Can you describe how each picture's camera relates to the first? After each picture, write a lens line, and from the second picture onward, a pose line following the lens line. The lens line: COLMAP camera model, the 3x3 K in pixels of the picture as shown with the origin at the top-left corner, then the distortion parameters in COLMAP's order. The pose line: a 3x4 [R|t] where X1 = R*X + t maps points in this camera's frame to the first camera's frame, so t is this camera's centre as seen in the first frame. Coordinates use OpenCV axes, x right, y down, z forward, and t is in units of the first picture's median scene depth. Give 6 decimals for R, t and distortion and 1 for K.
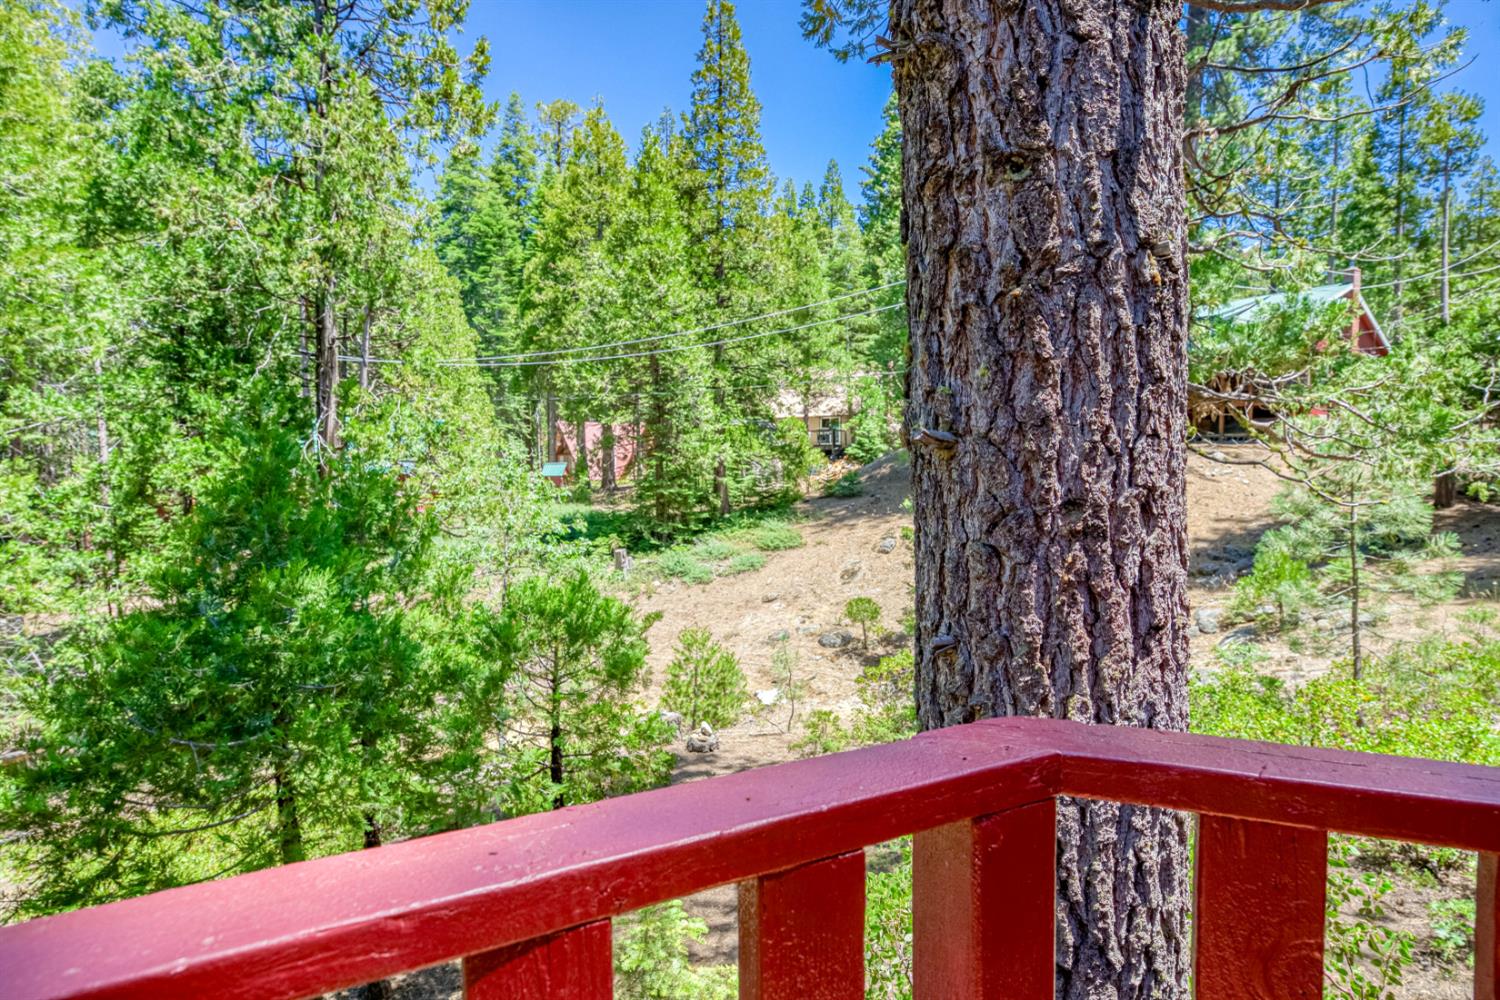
lens RADIAL K [[798.0, 0, 750.0], [0, 798.0, 500.0], [0, 0, 1]] dist [0.002592, 0.000400]
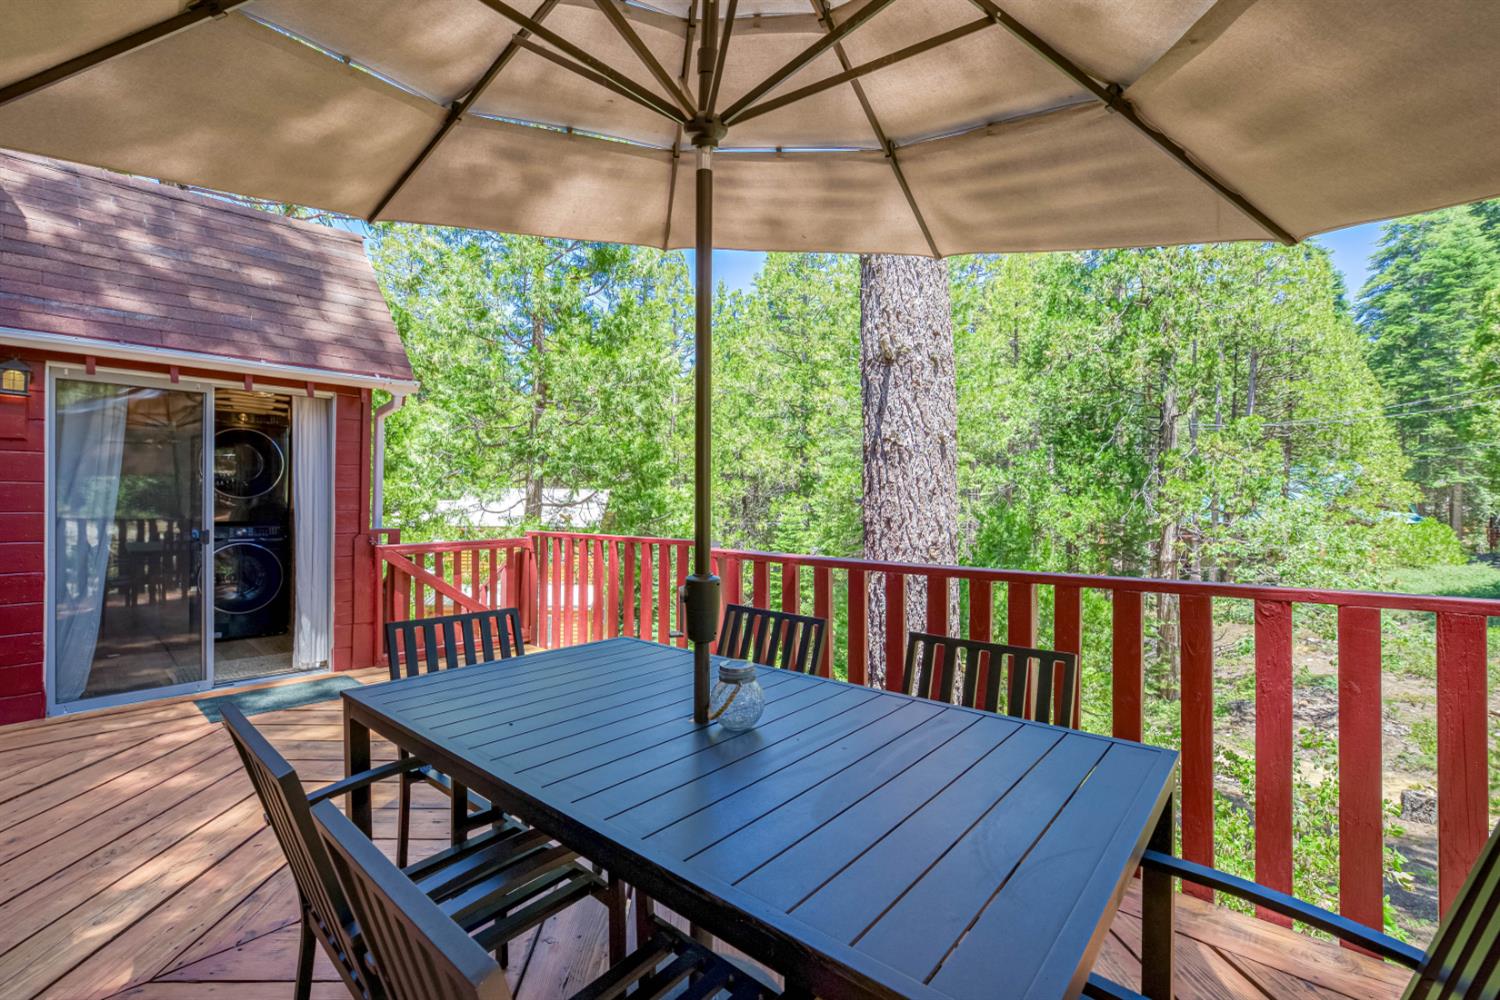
lens RADIAL K [[695.3, 0, 750.0], [0, 695.3, 500.0], [0, 0, 1]] dist [-0.013101, 0.000121]
pose [[0.381185, 0.003839, -0.924491, 0.155625], [-0.063510, 0.997738, -0.022043, 0.000316], [0.922315, 0.067117, 0.380567, -0.027788]]
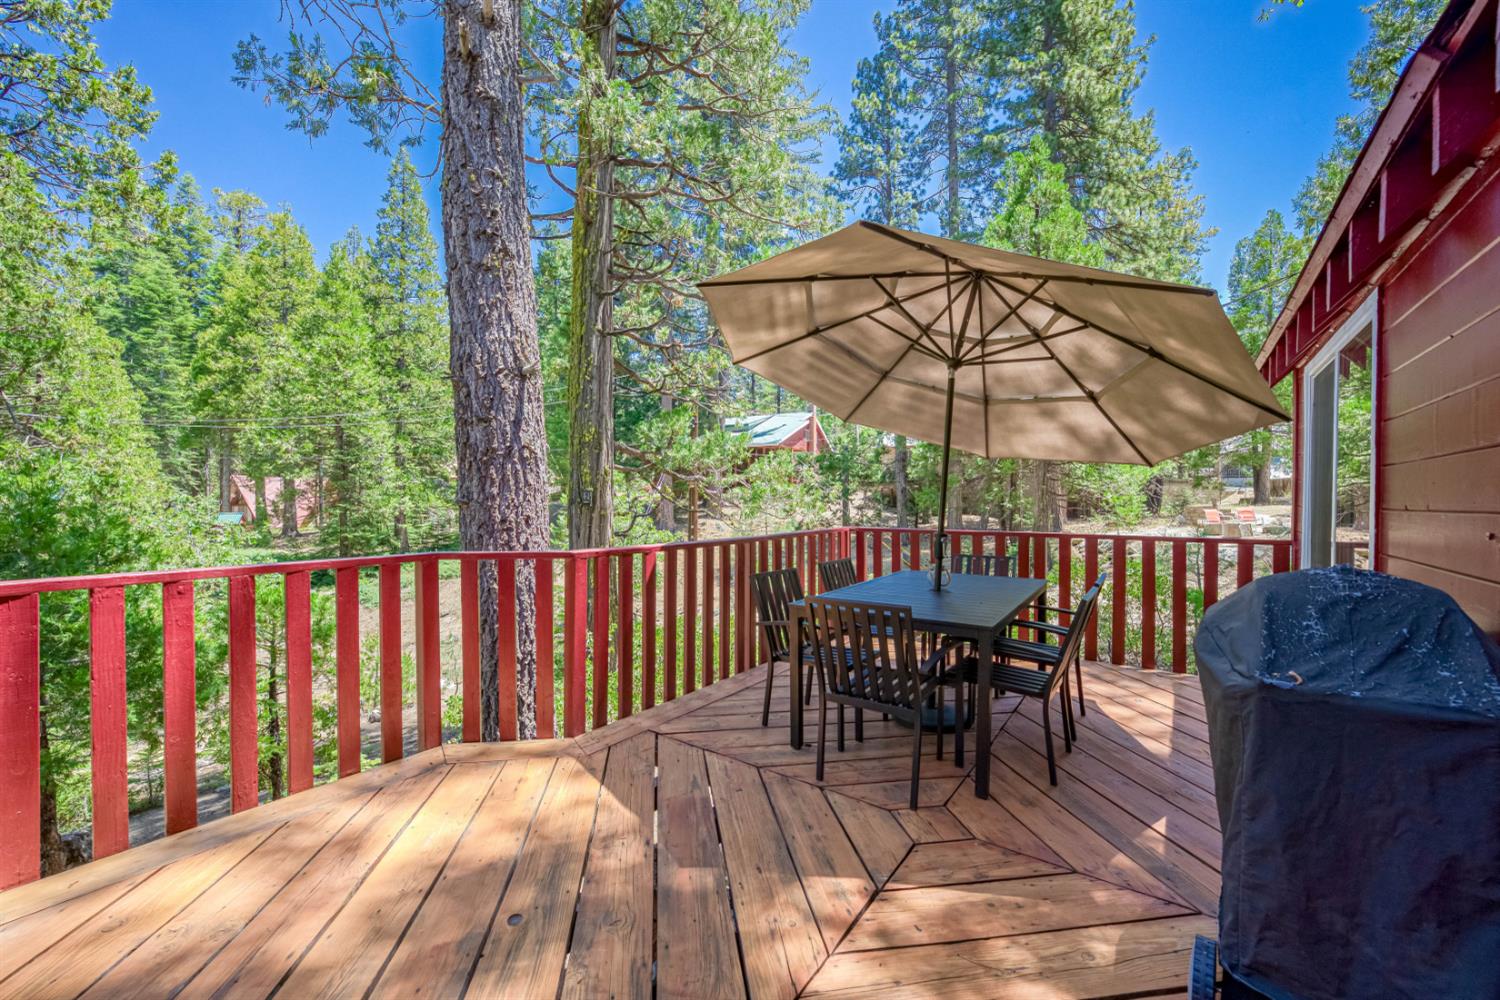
lens RADIAL K [[597.8, 0, 750.3], [0, 597.8, 508.0], [0, 0, 1]] dist [-0.014189, 0.005373]
pose [[0.882209, 0.002474, 0.470851, 0.007620], [0.023168, 0.998547, -0.048654, 0.005556], [-0.470288, 0.053832, 0.880870, -0.098439]]
